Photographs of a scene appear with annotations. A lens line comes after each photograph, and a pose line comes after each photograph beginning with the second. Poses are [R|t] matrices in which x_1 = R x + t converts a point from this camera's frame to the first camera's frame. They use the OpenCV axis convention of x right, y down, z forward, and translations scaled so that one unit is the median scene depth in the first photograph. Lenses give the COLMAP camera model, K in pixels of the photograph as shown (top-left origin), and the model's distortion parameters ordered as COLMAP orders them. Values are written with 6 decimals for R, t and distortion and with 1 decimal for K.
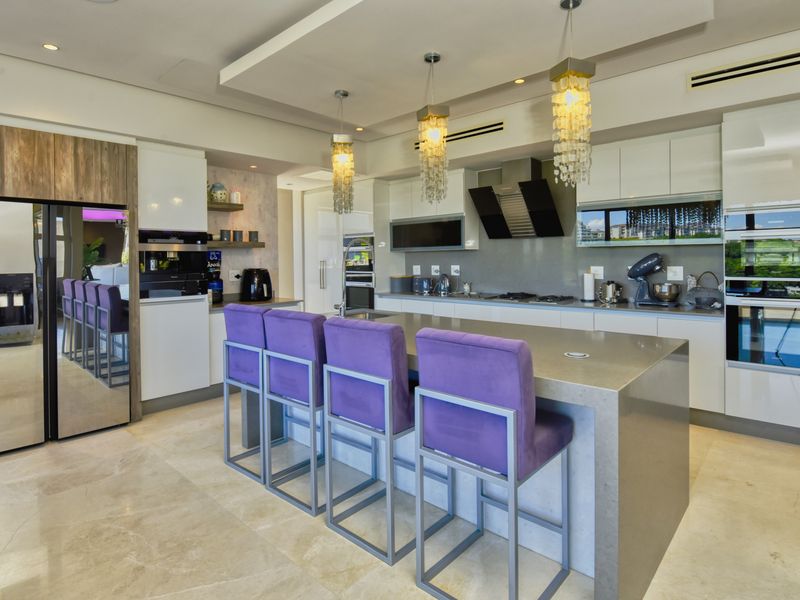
lens RADIAL K [[440.9, 0, 402.3], [0, 440.9, 263.3], [0, 0, 1]] dist [-0.007921, -0.002325]
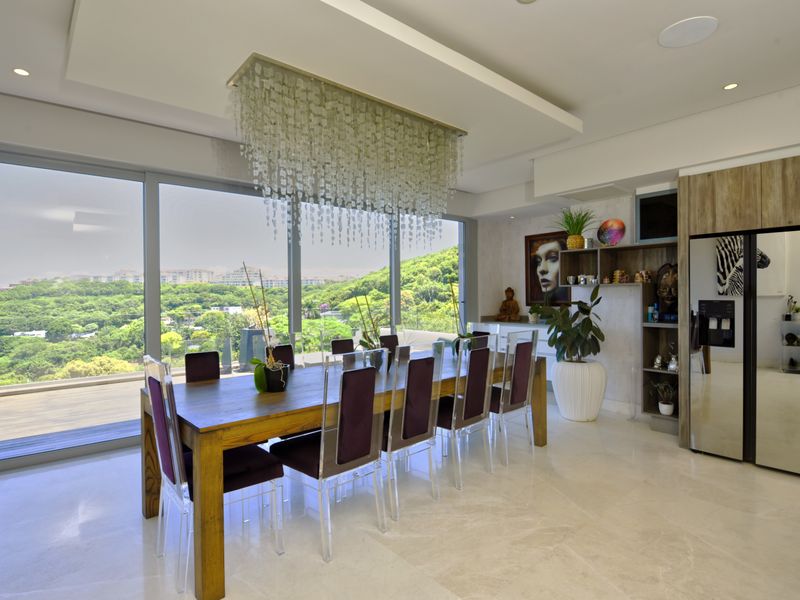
lens RADIAL K [[420.7, 0, 396.8], [0, 420.7, 300.2], [0, 0, 1]] dist [-0.016050, -0.000840]
pose [[-0.104359, 0.024846, -0.994229, 0.192743], [0.000240, 0.999688, 0.024958, -0.002910], [0.994540, 0.002366, -0.104332, 0.204231]]
